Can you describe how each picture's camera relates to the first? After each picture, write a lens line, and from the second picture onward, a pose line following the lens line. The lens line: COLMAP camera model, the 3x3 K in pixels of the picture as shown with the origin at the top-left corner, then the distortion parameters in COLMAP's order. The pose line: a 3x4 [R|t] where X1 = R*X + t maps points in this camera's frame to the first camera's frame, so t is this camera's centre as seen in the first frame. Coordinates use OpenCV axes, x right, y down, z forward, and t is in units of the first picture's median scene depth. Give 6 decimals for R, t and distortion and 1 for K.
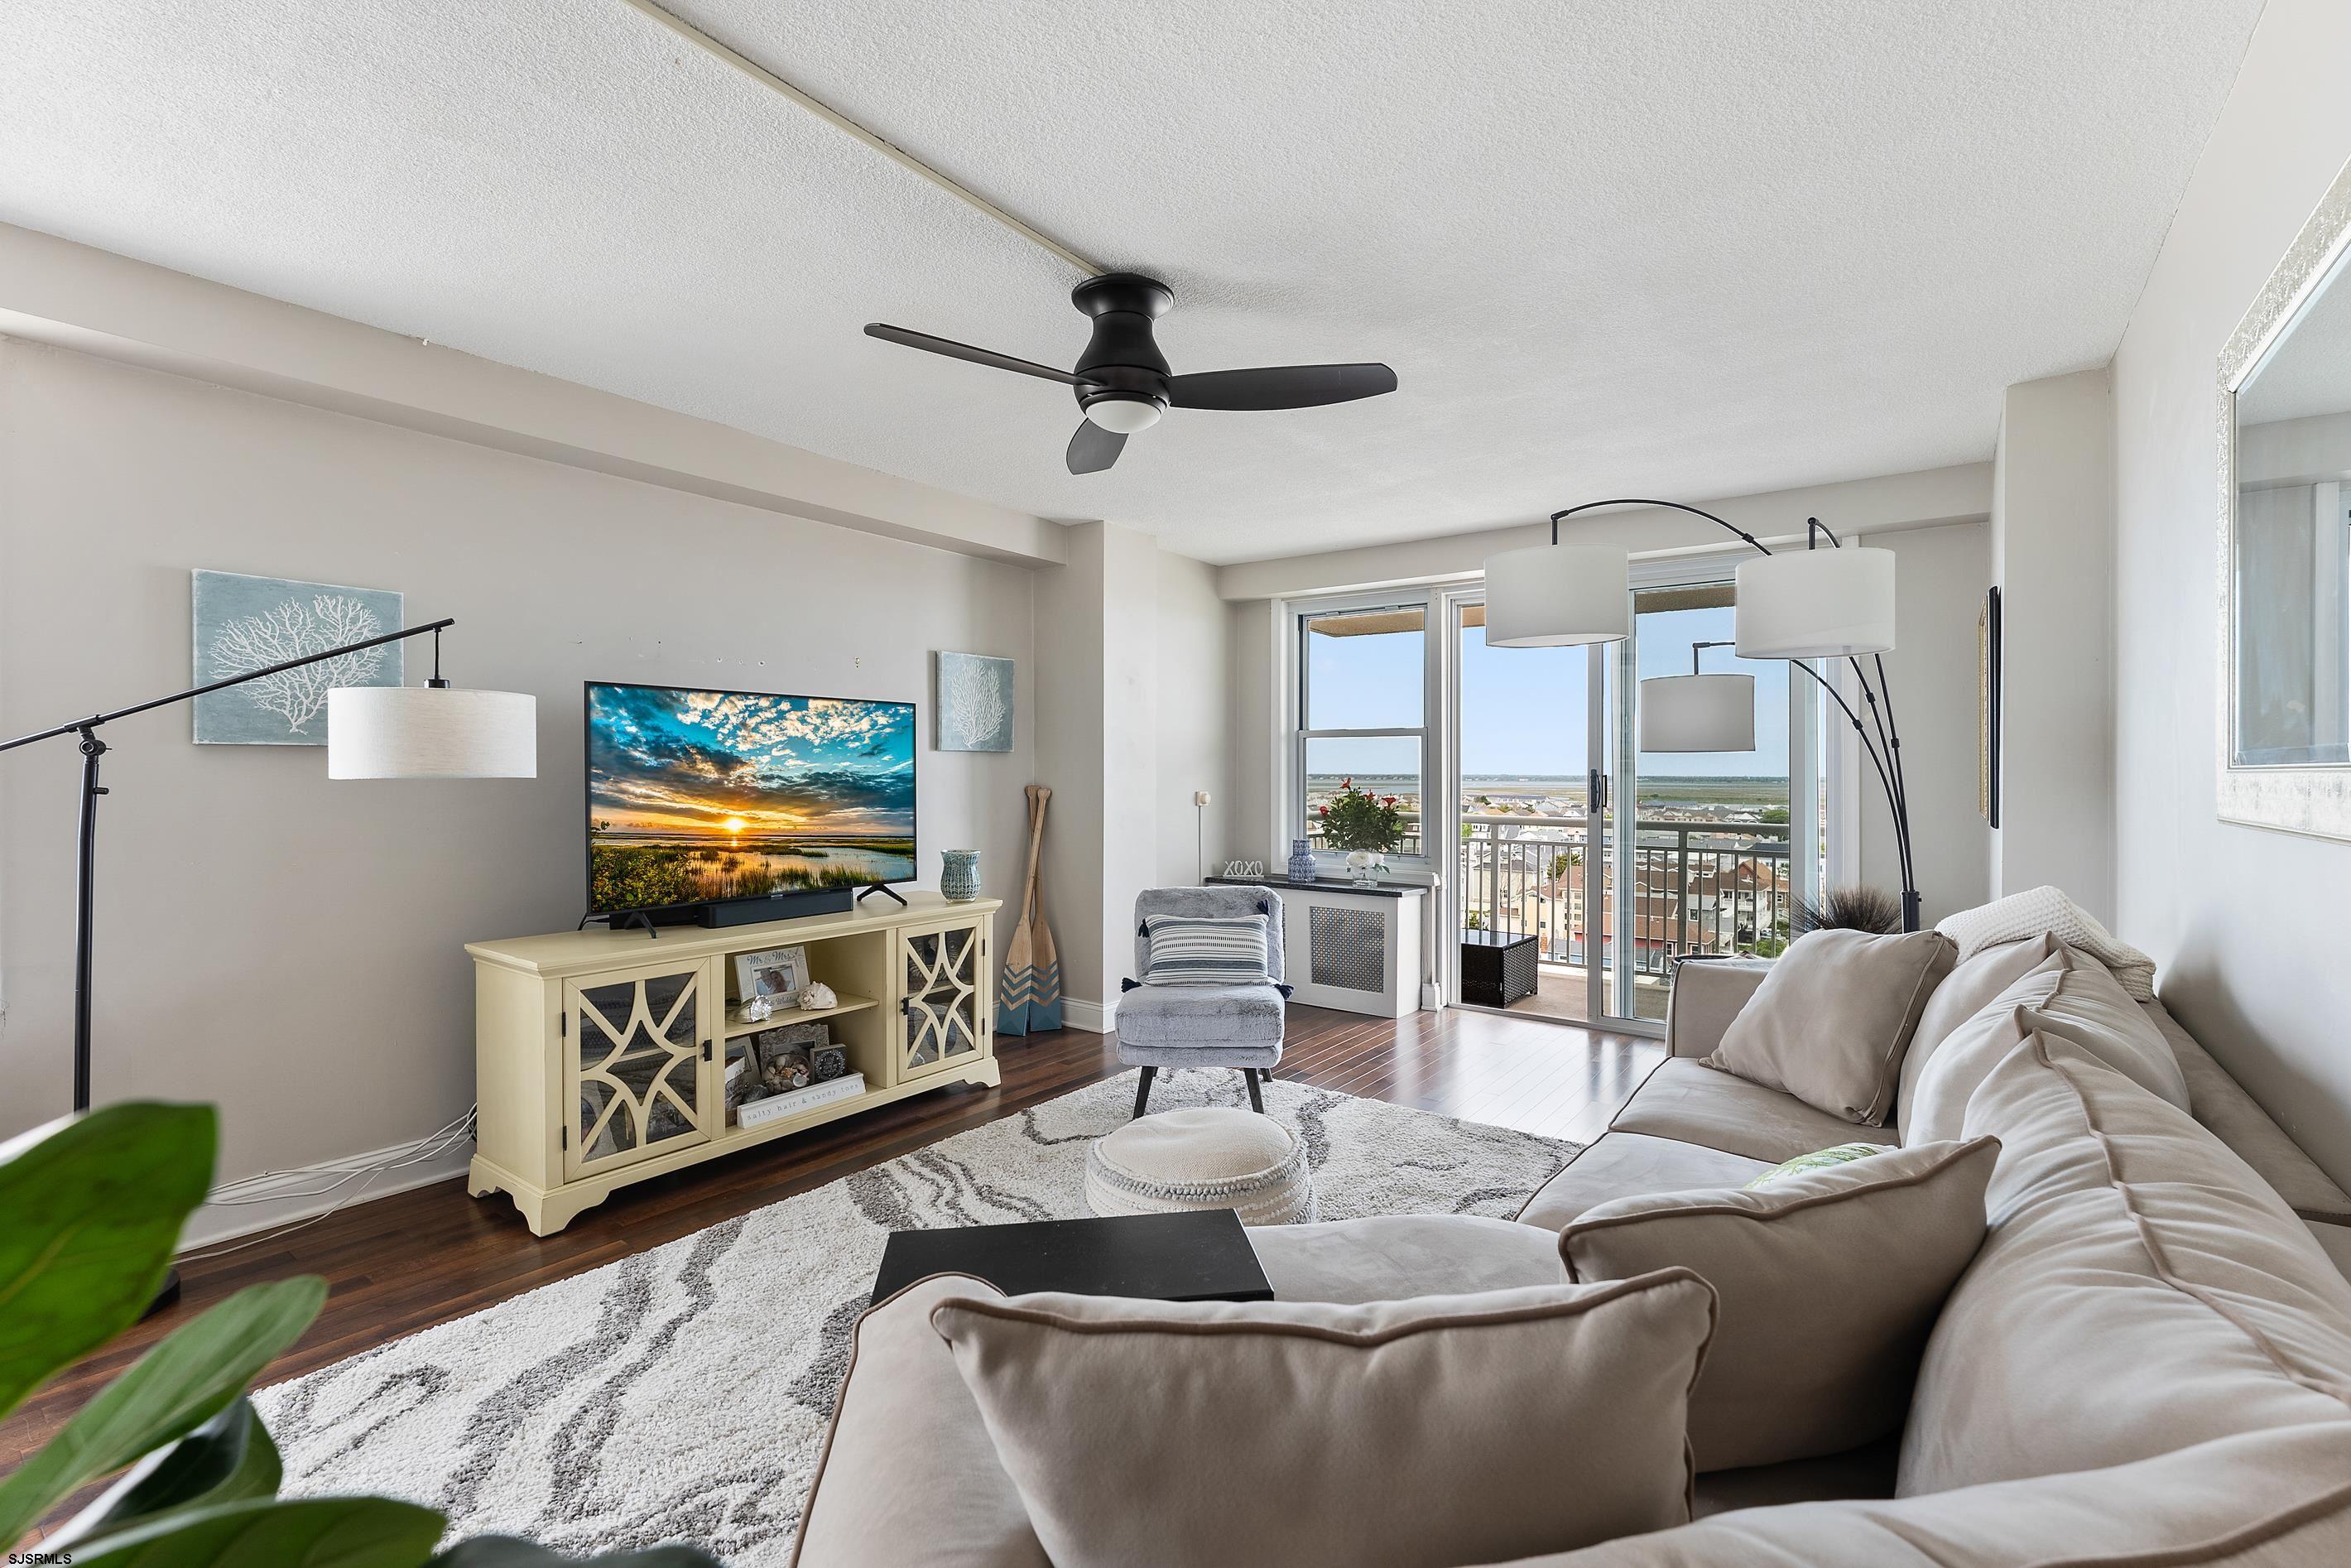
lens RADIAL K [[1041.9, 0, 1175.5], [0, 1041.9, 784.0], [0, 0, 1]] dist [0.002080, -0.000174]
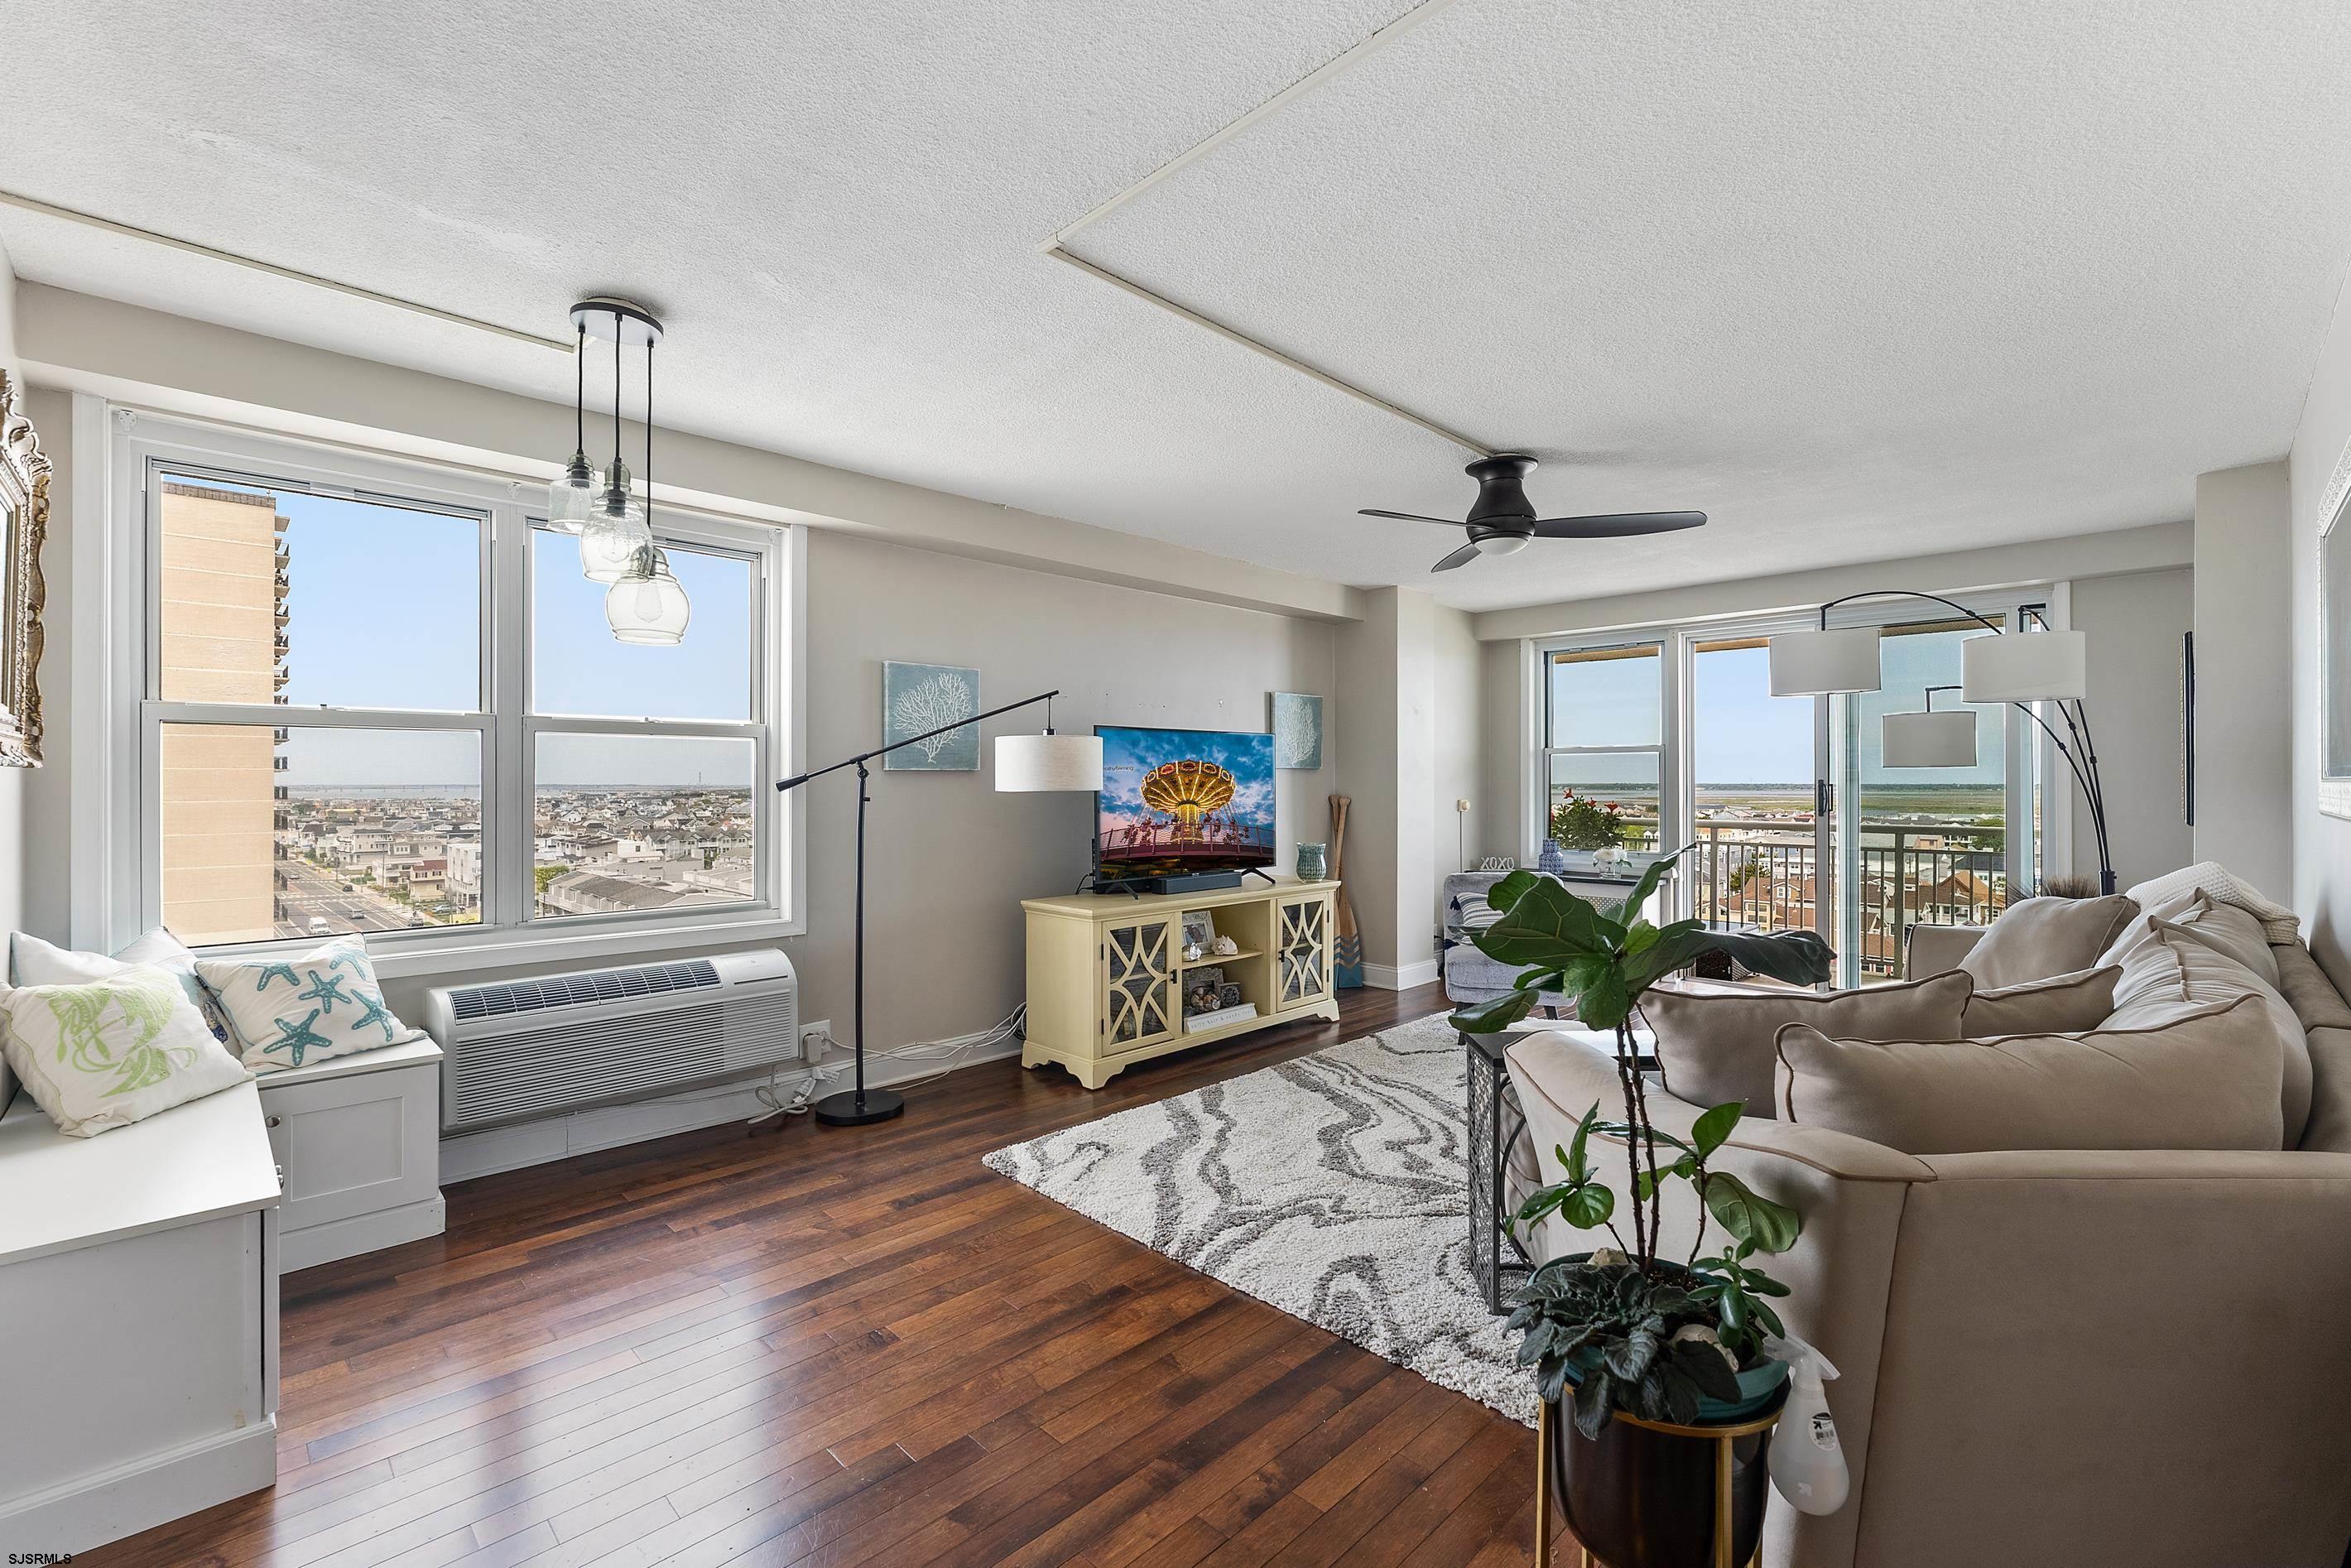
lens RADIAL K [[999.7, 0, 1170.2], [0, 999.7, 792.9], [0, 0, 1]] dist [0.000744, 0.000199]
pose [[0.986498, -0.004025, -0.163722, -0.214680], [0.003717, 0.999991, -0.002187, 0.001125], [0.163729, 0.001549, 0.986504, -0.367535]]
